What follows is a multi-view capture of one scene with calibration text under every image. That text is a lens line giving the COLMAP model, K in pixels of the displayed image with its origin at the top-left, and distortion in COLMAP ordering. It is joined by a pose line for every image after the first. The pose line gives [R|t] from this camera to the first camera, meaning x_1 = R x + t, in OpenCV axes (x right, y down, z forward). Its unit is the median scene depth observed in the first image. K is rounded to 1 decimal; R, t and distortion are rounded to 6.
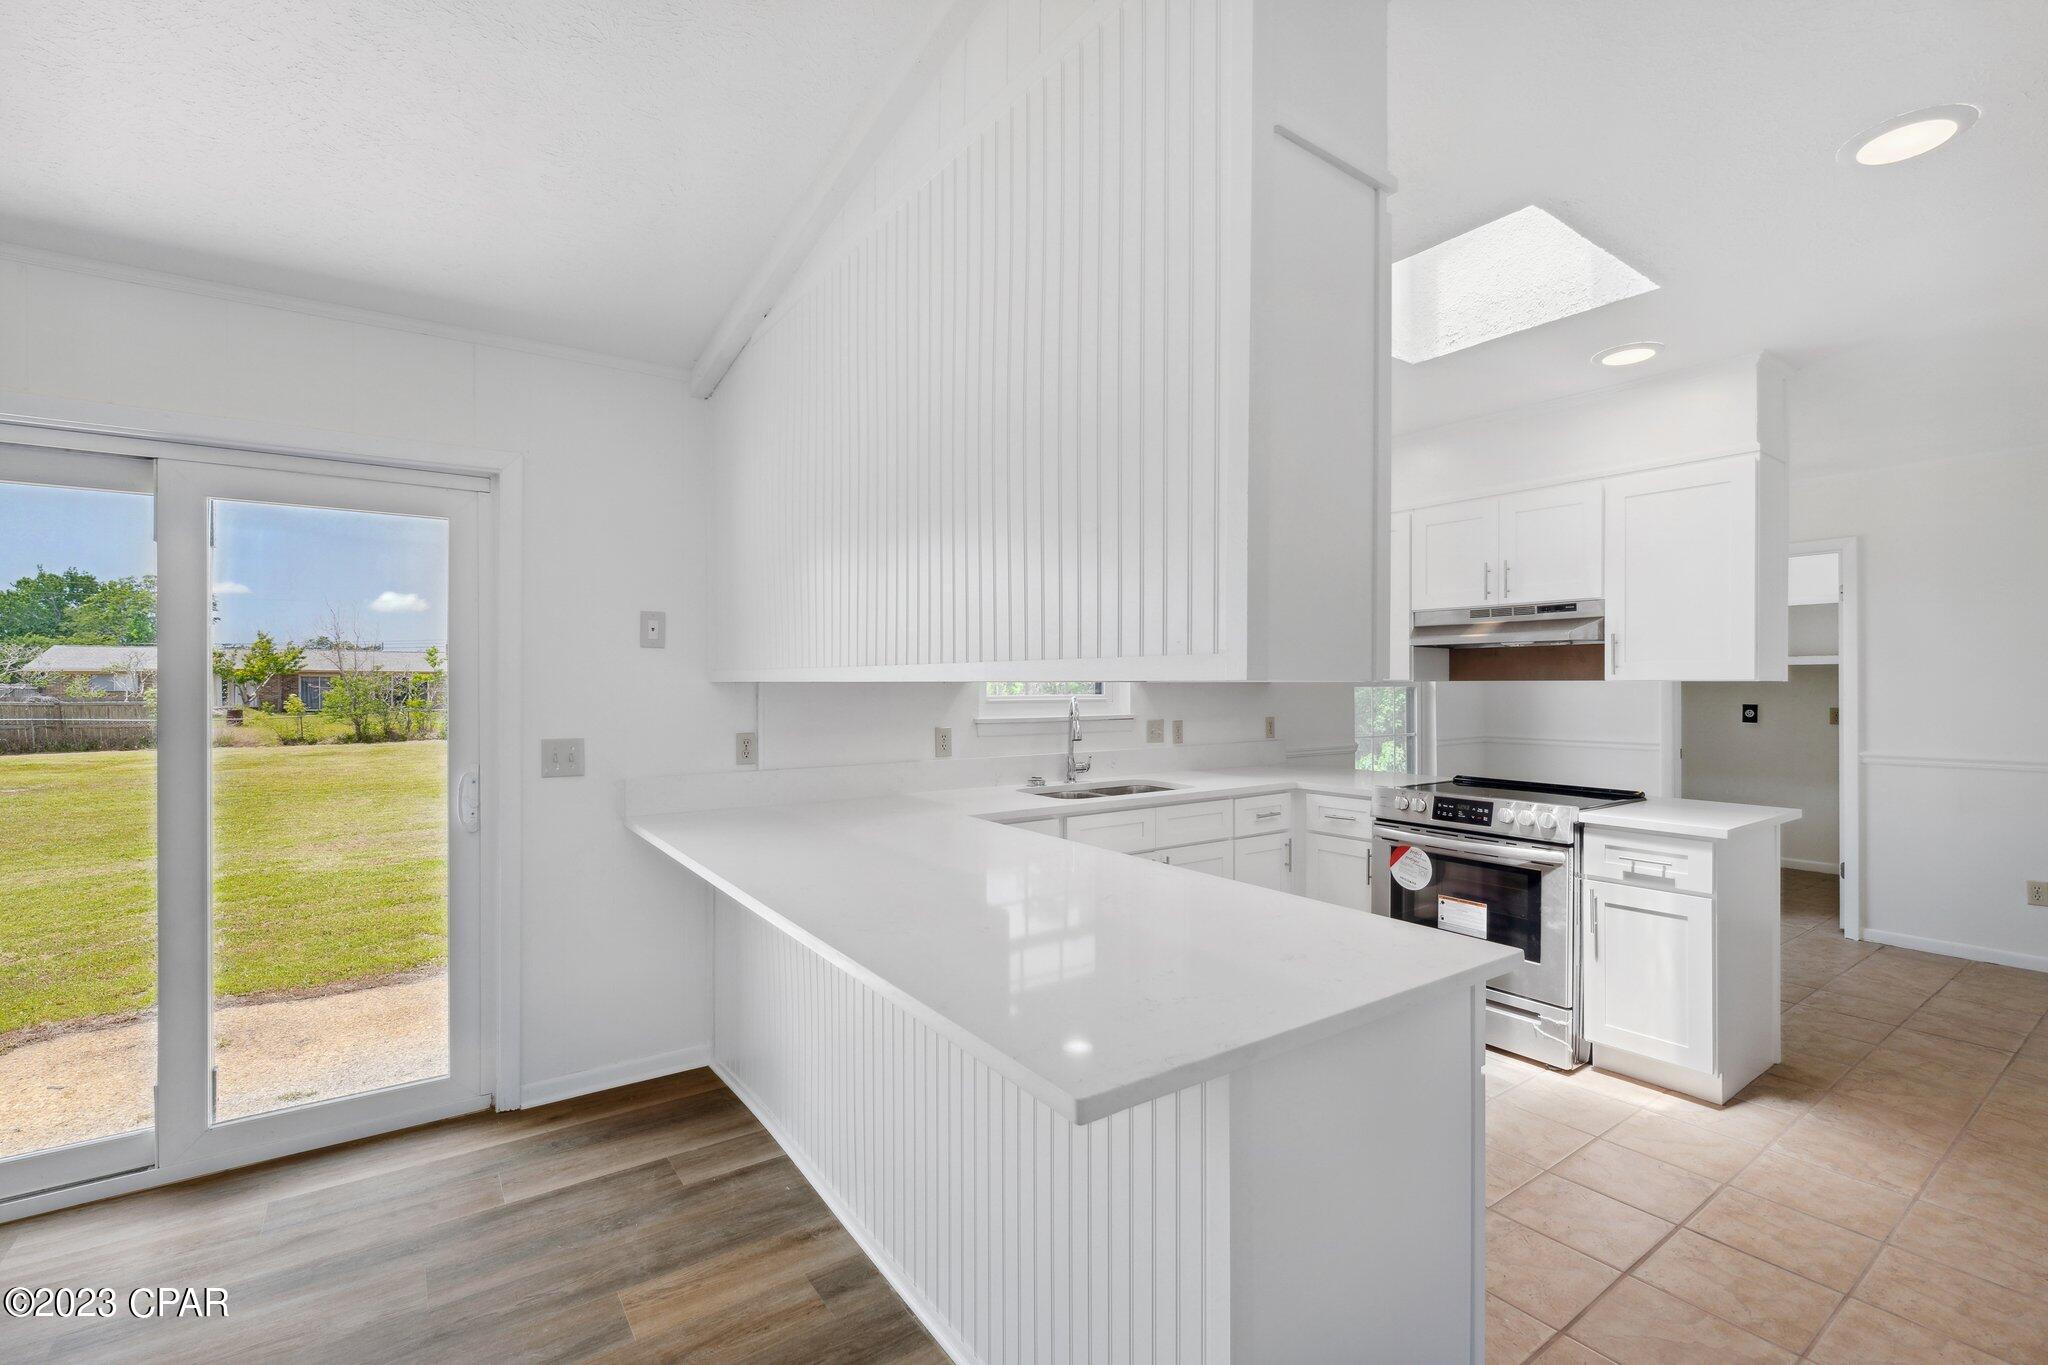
lens RADIAL K [[900.3, 0, 1020.9], [0, 900.3, 685.2], [0, 0, 1]] dist [-0.000672, 0.000011]
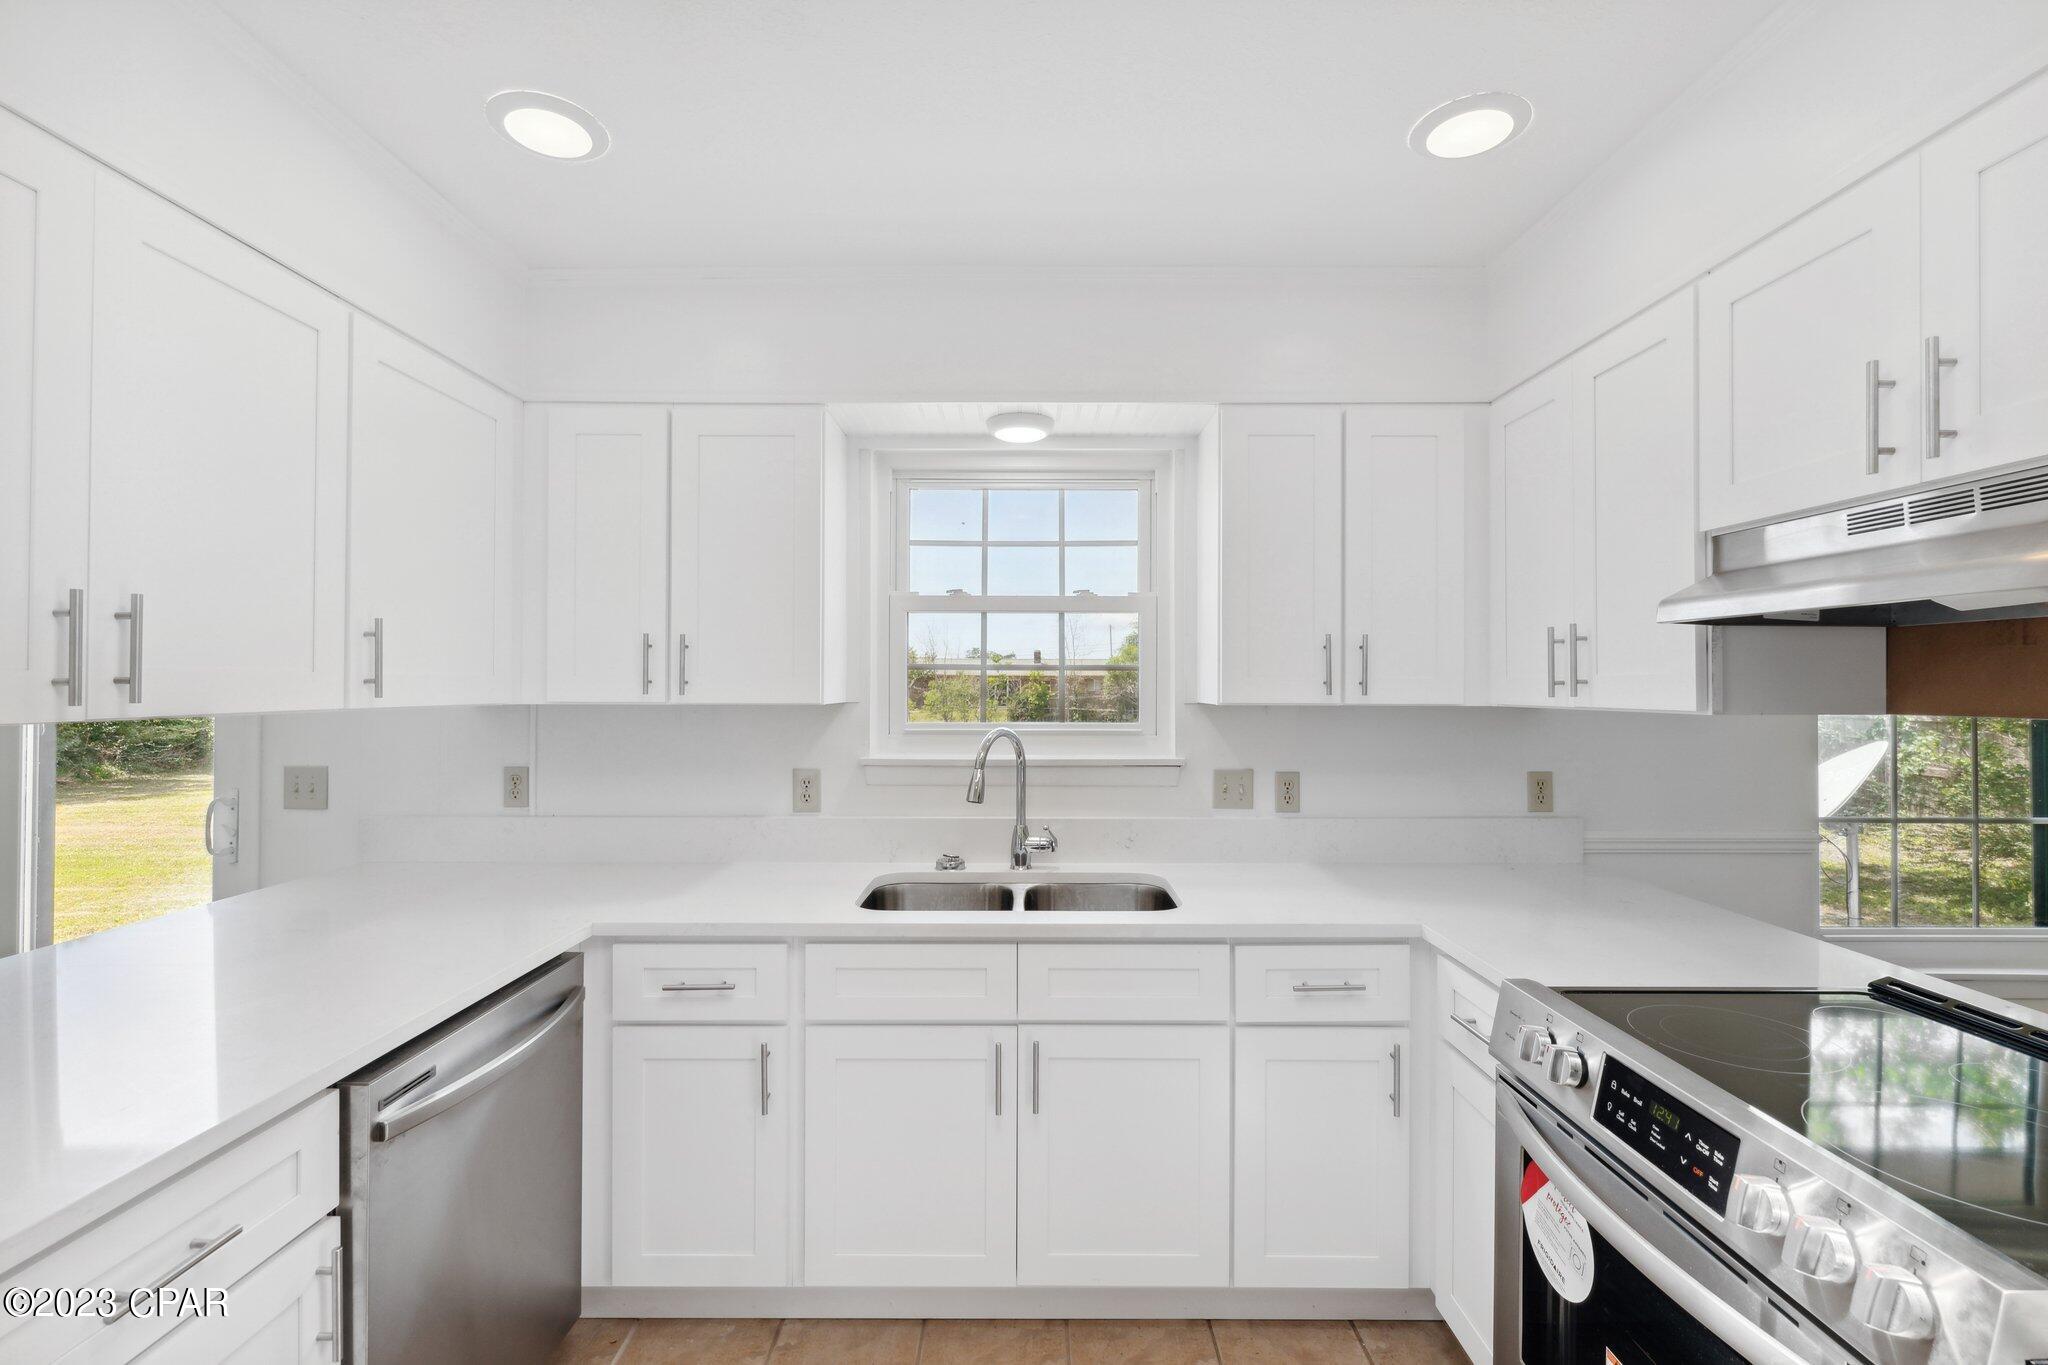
lens RADIAL K [[900.3, 0, 1032.0], [0, 900.3, 677.4], [0, 0, 1]] dist [-0.000672, 0.000011]
pose [[0.820429, -0.003483, -0.571737, 0.444896], [-0.004177, 0.999918, -0.012086, -0.014297], [0.571733, 0.012304, 0.820348, 0.550515]]
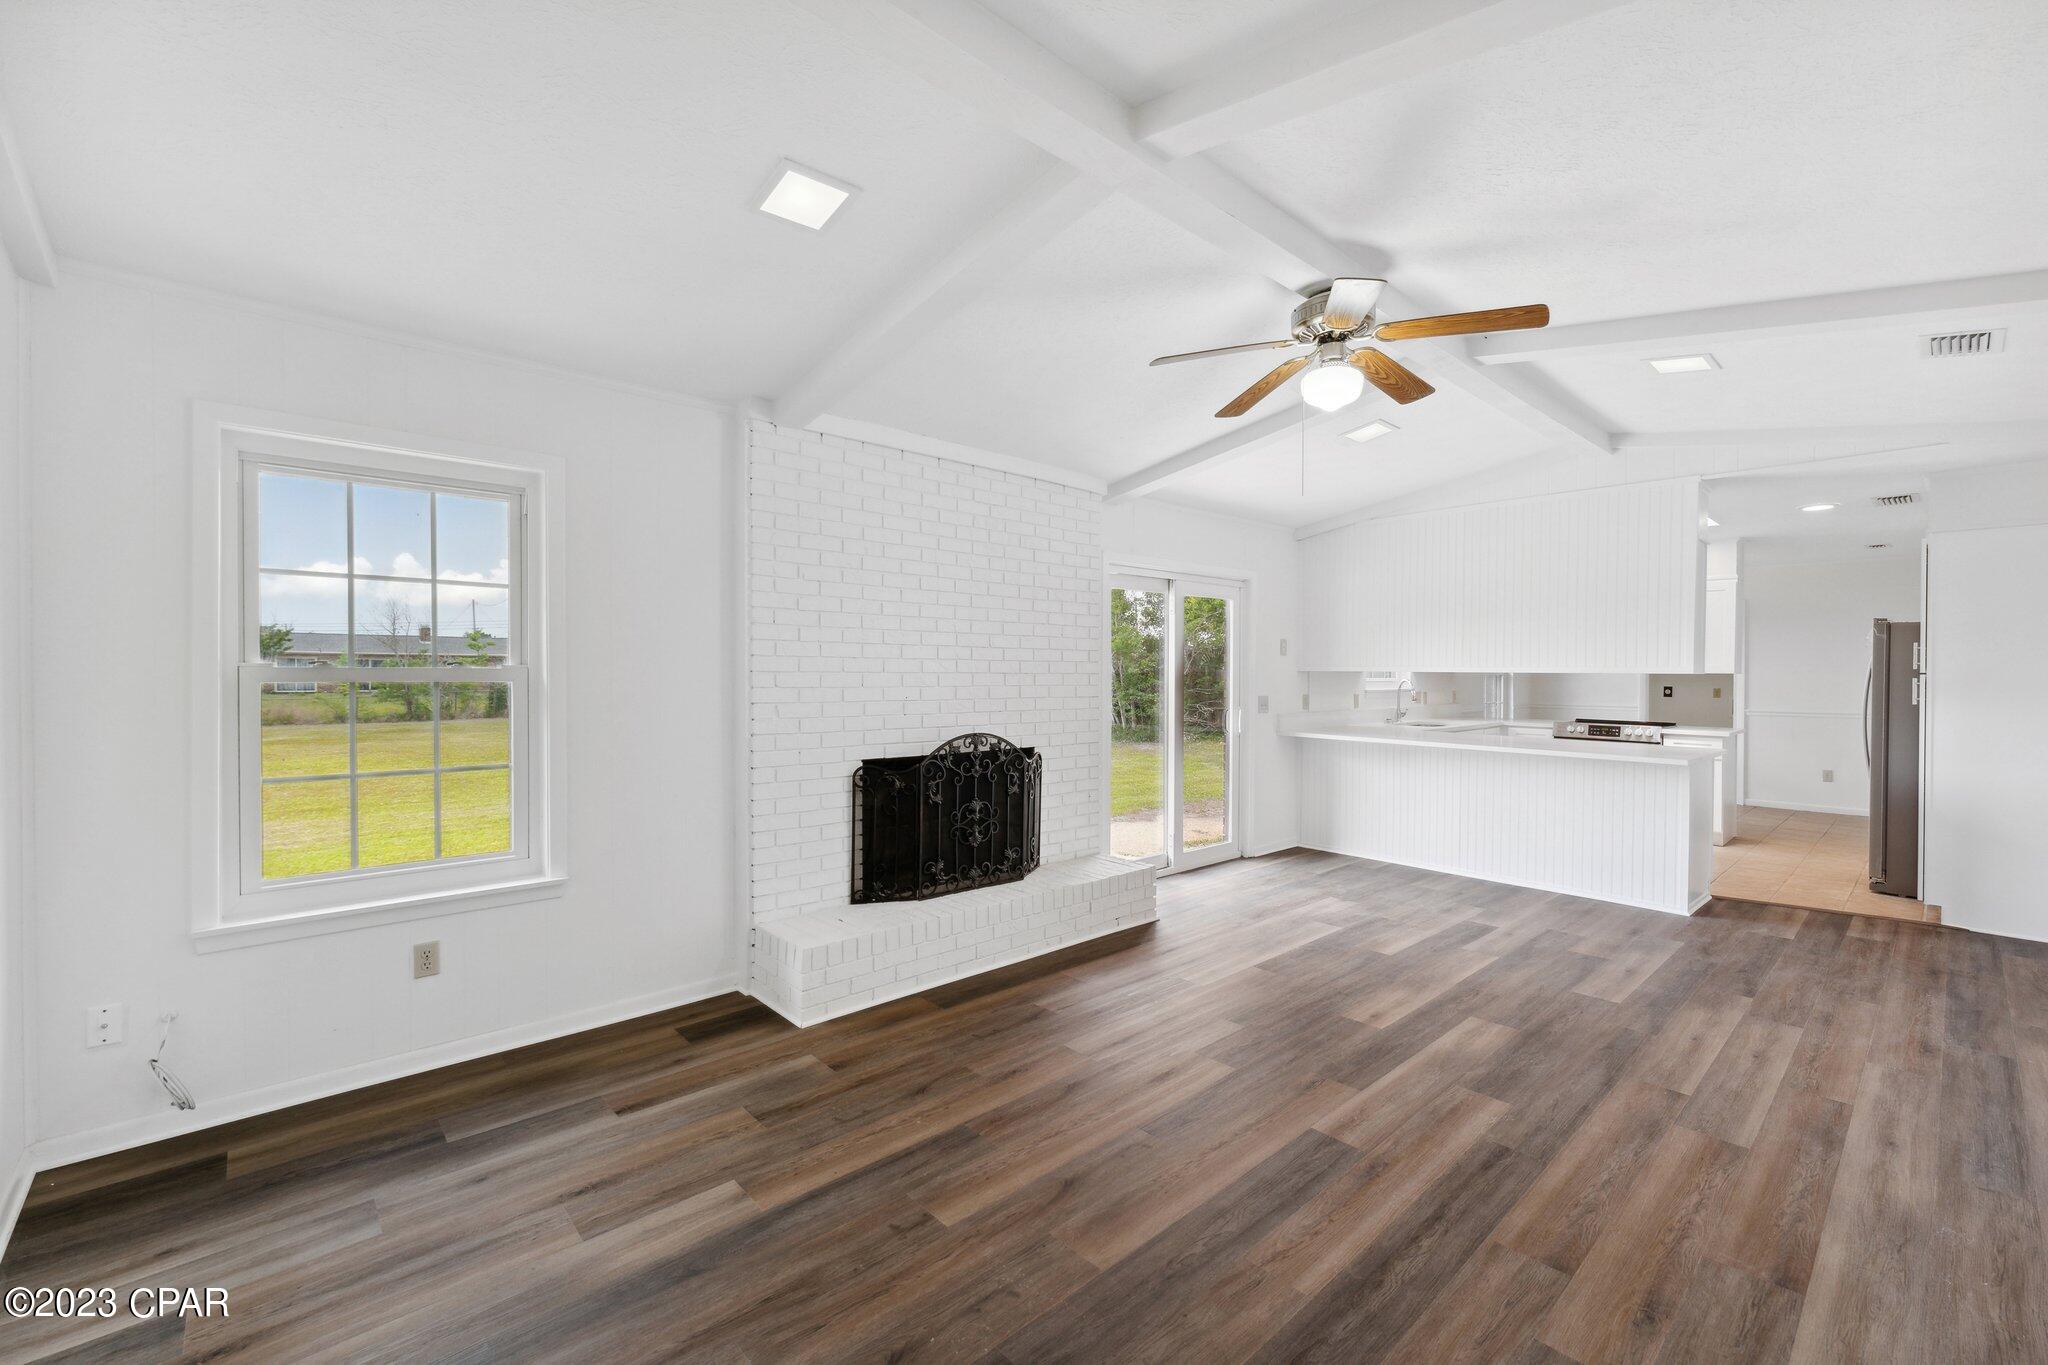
lens RADIAL K [[857.9, 0, 1026.8], [0, 857.9, 676.3], [0, 0, 1]] dist [0.010568, -0.000408]
pose [[0.991822, 0.005873, 0.127497, -1.096729], [-0.006610, 0.999964, 0.005360, 0.001940], [-0.127461, -0.006159, 0.991824, -0.853437]]
